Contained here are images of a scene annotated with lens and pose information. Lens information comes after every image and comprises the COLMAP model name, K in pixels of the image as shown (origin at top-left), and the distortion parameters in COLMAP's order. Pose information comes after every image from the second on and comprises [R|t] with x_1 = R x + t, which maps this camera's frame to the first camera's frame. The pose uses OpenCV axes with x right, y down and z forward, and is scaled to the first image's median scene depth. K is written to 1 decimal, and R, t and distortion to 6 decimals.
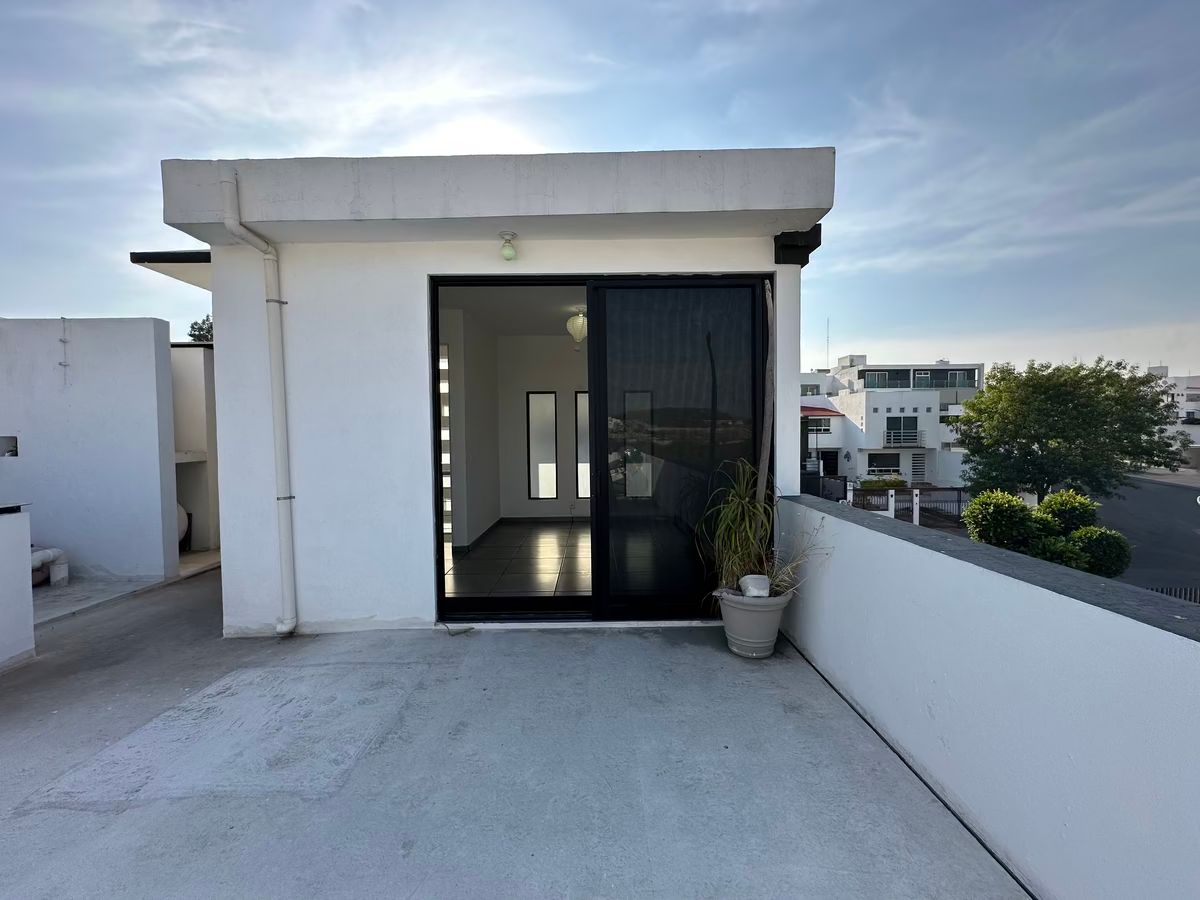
lens RADIAL K [[474.5, 0, 596.0], [0, 474.5, 449.4], [0, 0, 1]] dist [-0.002361, -0.000328]
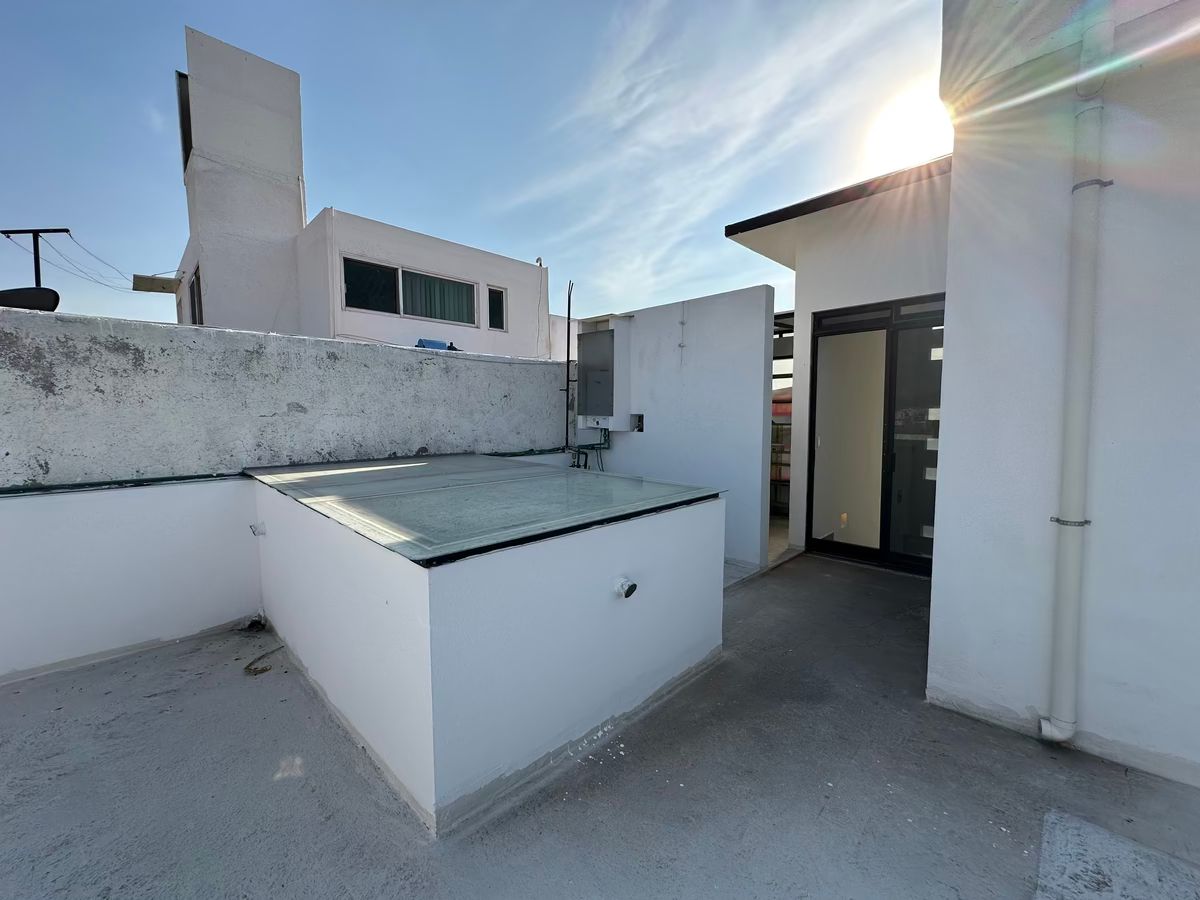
lens RADIAL K [[476.6, 0, 600.5], [0, 476.6, 451.4], [0, 0, 1]] dist [-0.000362, -0.000062]
pose [[0.712567, 0.061213, -0.698929, -0.774260], [-0.024832, 0.997763, 0.062069, -0.011349], [0.701165, -0.026872, 0.712493, 0.182723]]
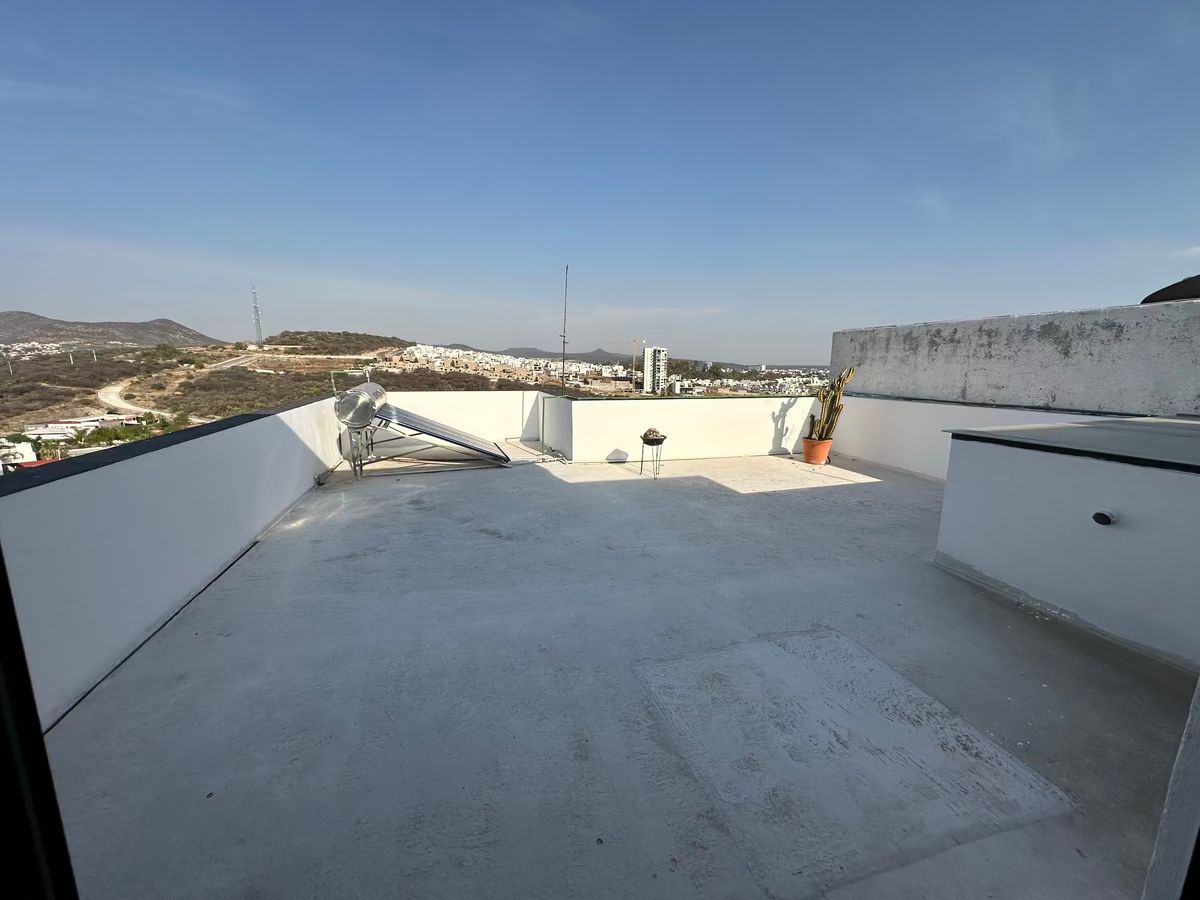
lens RADIAL K [[477.5, 0, 600.0], [0, 477.5, 450.0], [0, 0, 1]] dist [-0.002646, 0.000404]
pose [[-0.951775, 0.052695, -0.302238, -0.081318], [-0.011132, 0.978559, 0.205668, -0.047801], [0.306595, 0.199114, -0.930781, 1.274097]]
